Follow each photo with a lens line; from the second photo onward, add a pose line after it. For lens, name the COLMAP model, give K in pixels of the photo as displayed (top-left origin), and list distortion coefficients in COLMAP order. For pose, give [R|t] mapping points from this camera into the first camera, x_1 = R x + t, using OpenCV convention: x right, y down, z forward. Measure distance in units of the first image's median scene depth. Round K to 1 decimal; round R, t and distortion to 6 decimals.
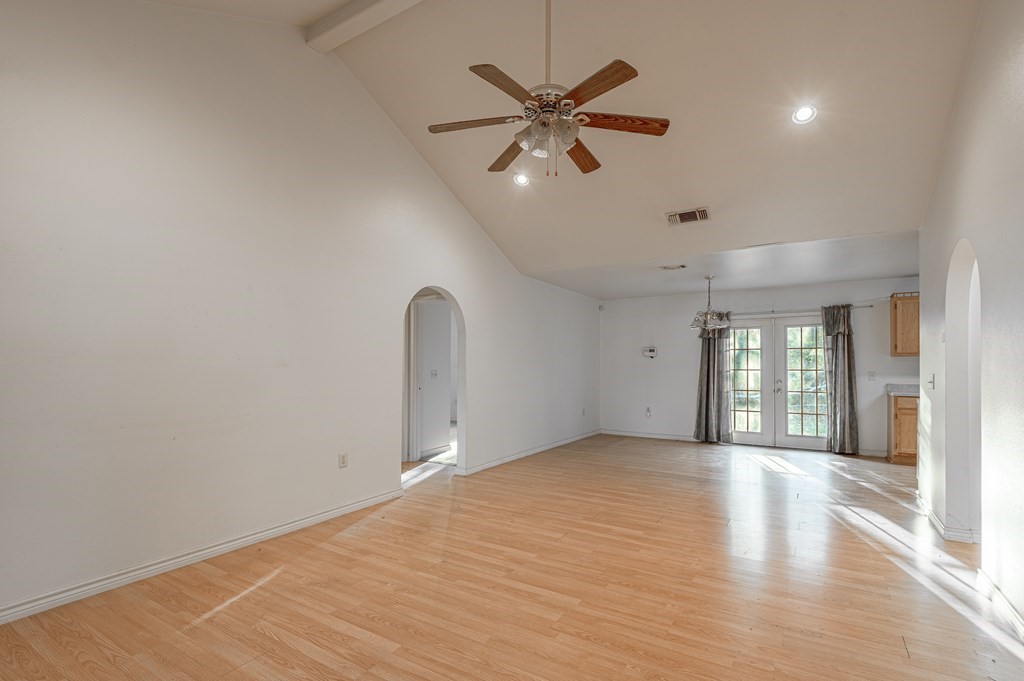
lens RADIAL K [[471.0, 0, 513.1], [0, 471.0, 369.9], [0, 0, 1]] dist [0.101952, -0.000165]
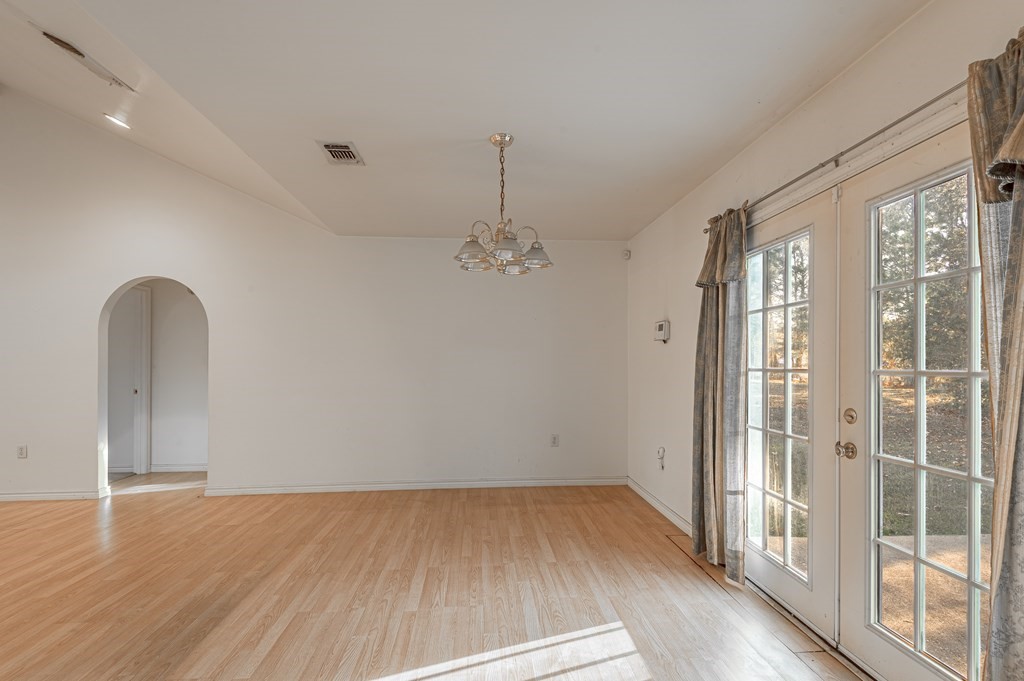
lens RADIAL K [[474.7, 0, 513.9], [0, 474.7, 355.6], [0, 0, 1]] dist [-0.001463, -0.001499]
pose [[0.576658, -0.025063, -0.816601, 1.719264], [0.006339, 0.999636, -0.026205, -0.003985], [0.816961, 0.009935, 0.576607, 1.810812]]
